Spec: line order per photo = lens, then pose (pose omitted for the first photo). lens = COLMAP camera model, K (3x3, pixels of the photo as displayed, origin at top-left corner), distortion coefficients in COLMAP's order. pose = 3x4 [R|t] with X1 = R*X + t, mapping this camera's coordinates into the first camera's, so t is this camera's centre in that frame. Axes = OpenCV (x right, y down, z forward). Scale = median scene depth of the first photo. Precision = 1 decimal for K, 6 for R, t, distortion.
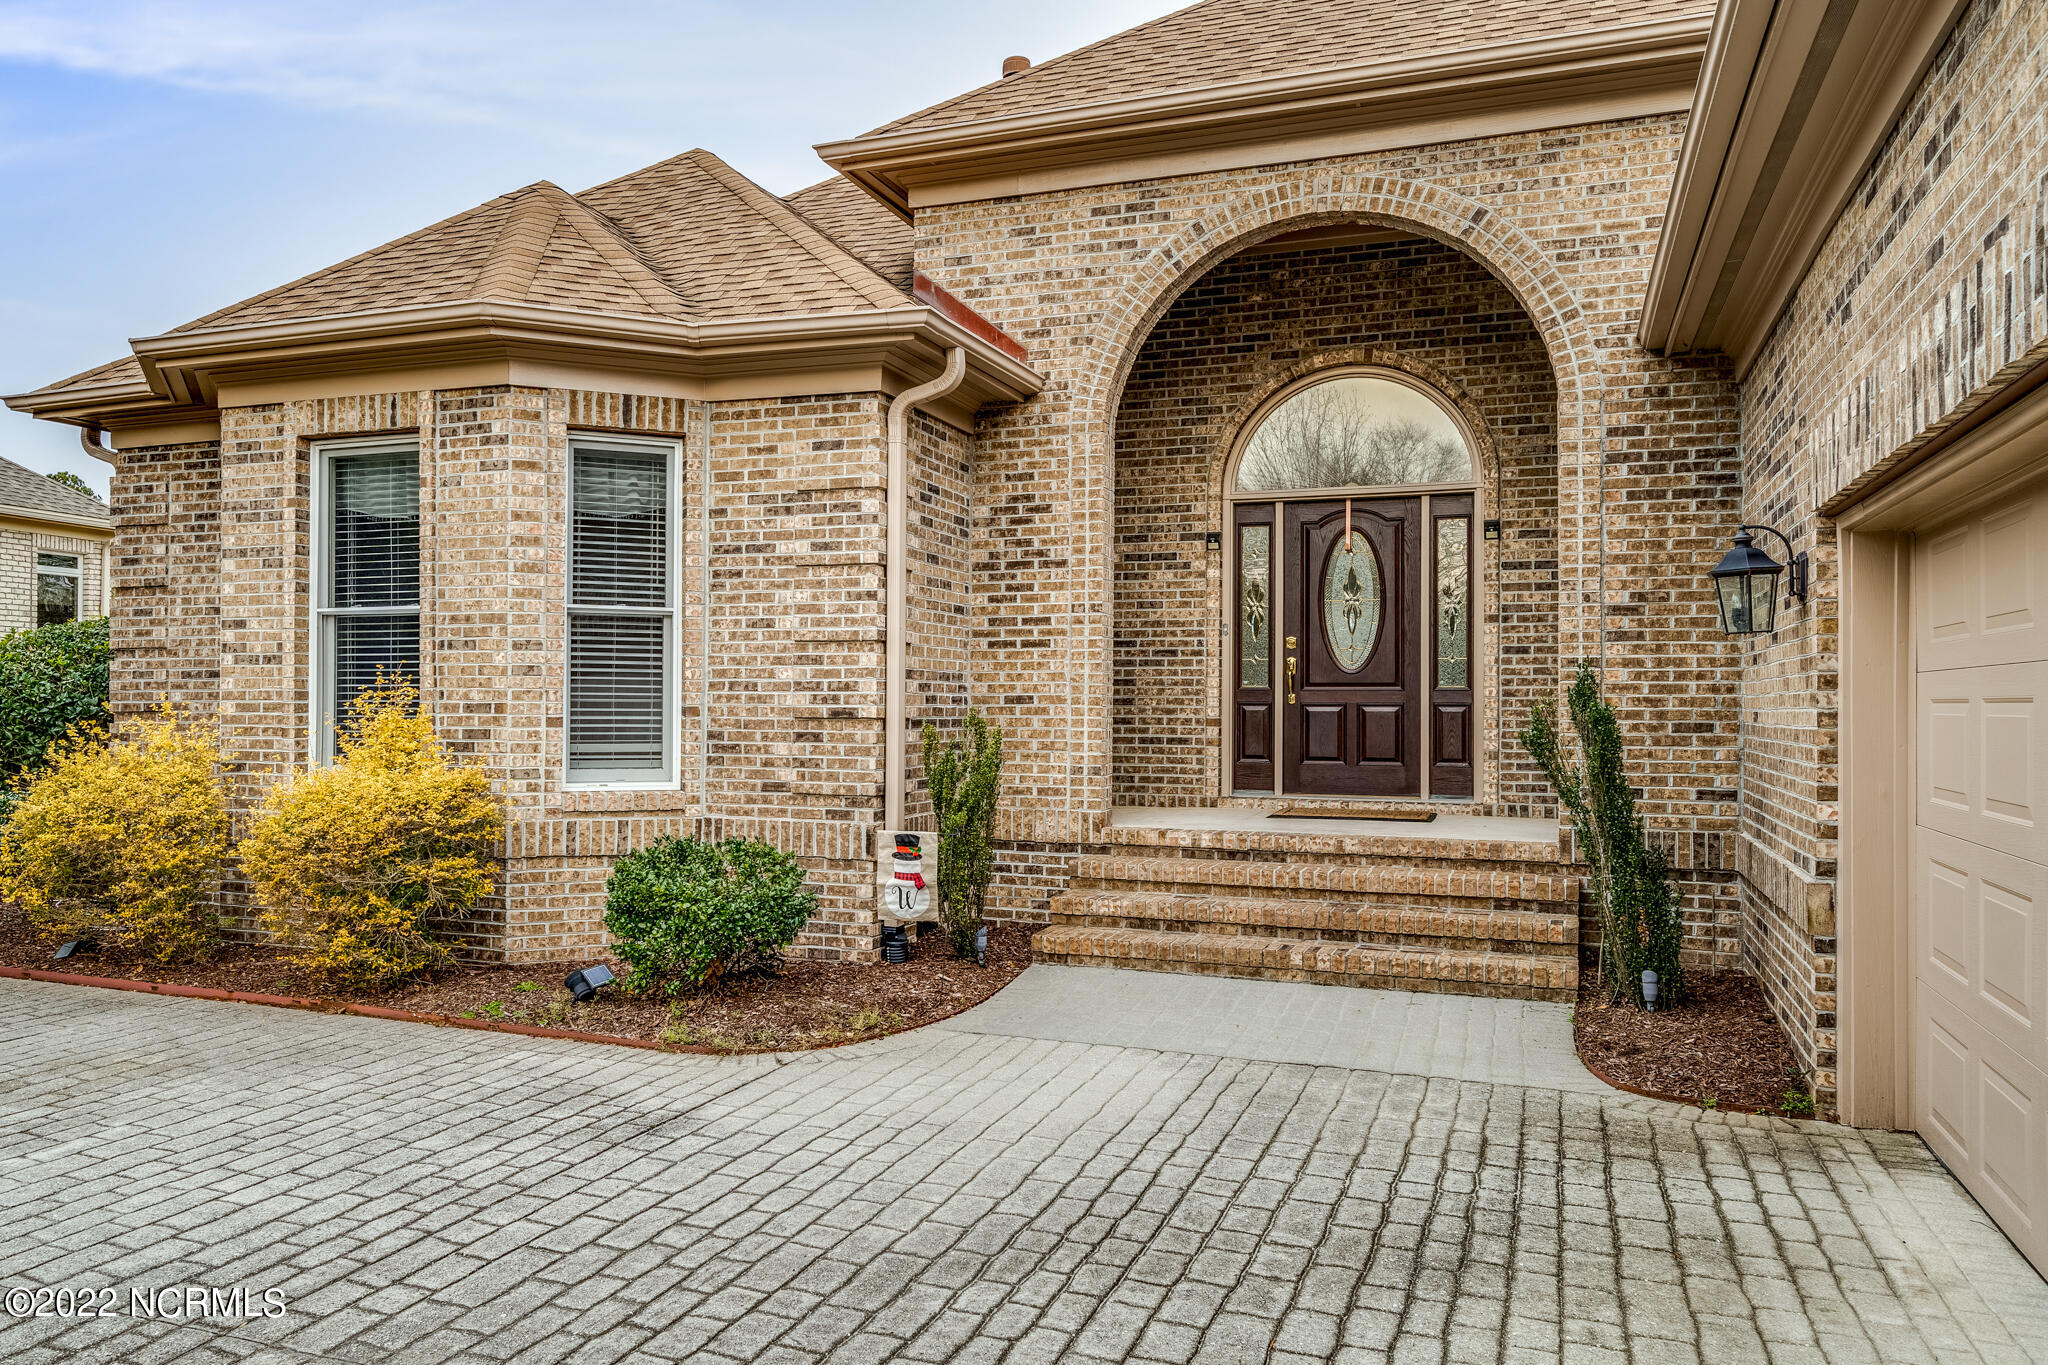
lens RADIAL K [[1247.4, 0, 1020.0], [0, 1247.4, 690.2], [0, 0, 1]] dist [0.032347, 0.000615]
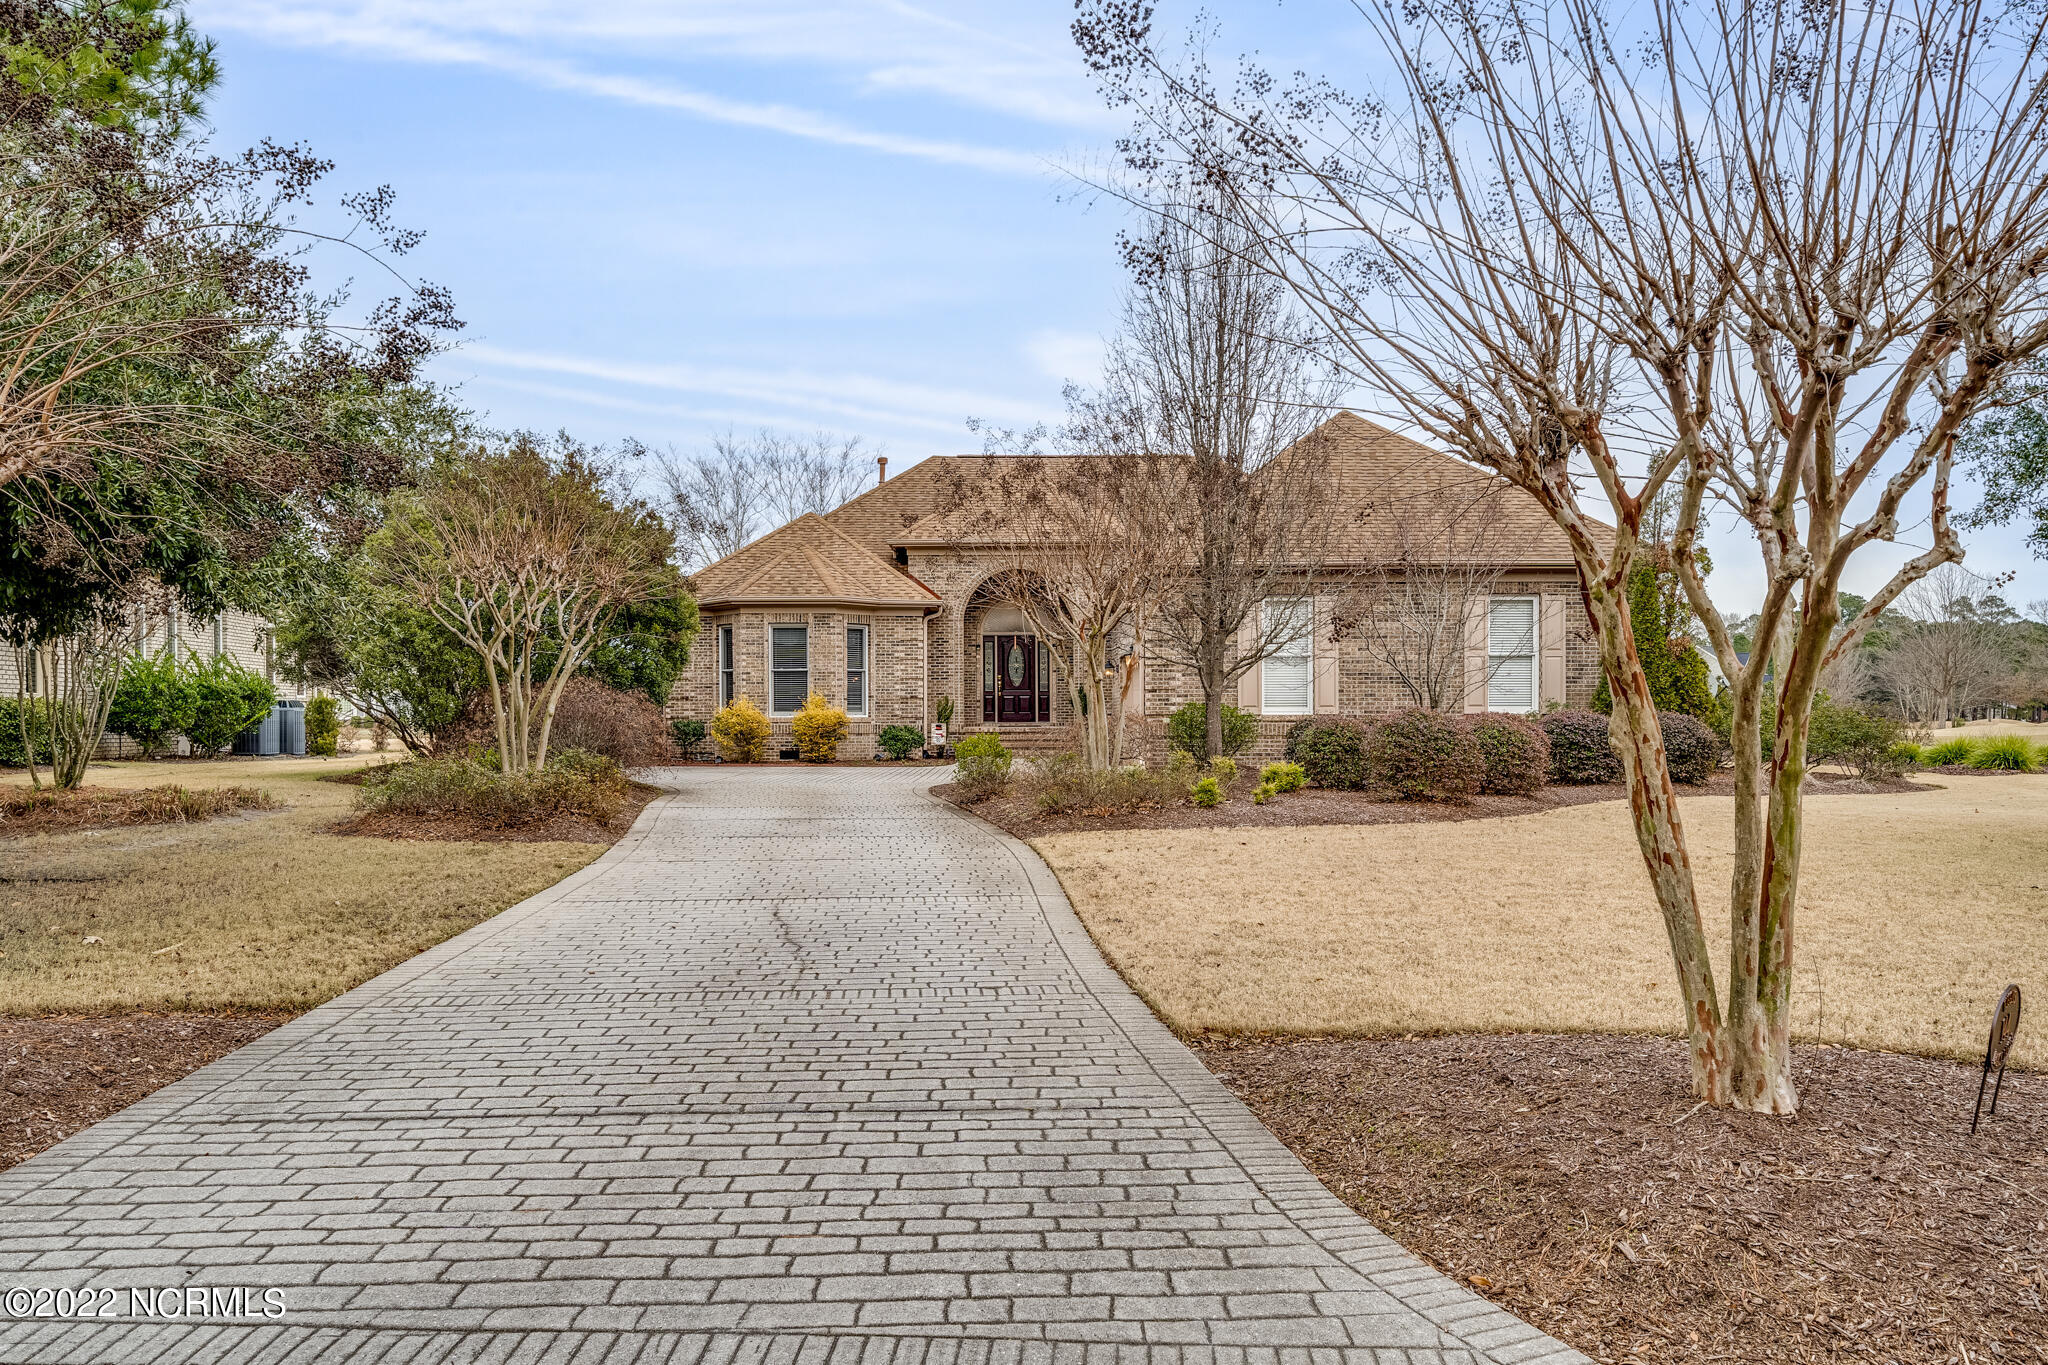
lens RADIAL K [[1247.4, 0, 1020.0], [0, 1247.4, 690.2], [0, 0, 1]] dist [0.032347, 0.000615]
pose [[0.917947, -0.003363, 0.396690, -1.250172], [0.008320, 0.999907, -0.010776, 0.038994], [-0.396617, 0.013192, 0.917890, -2.473000]]
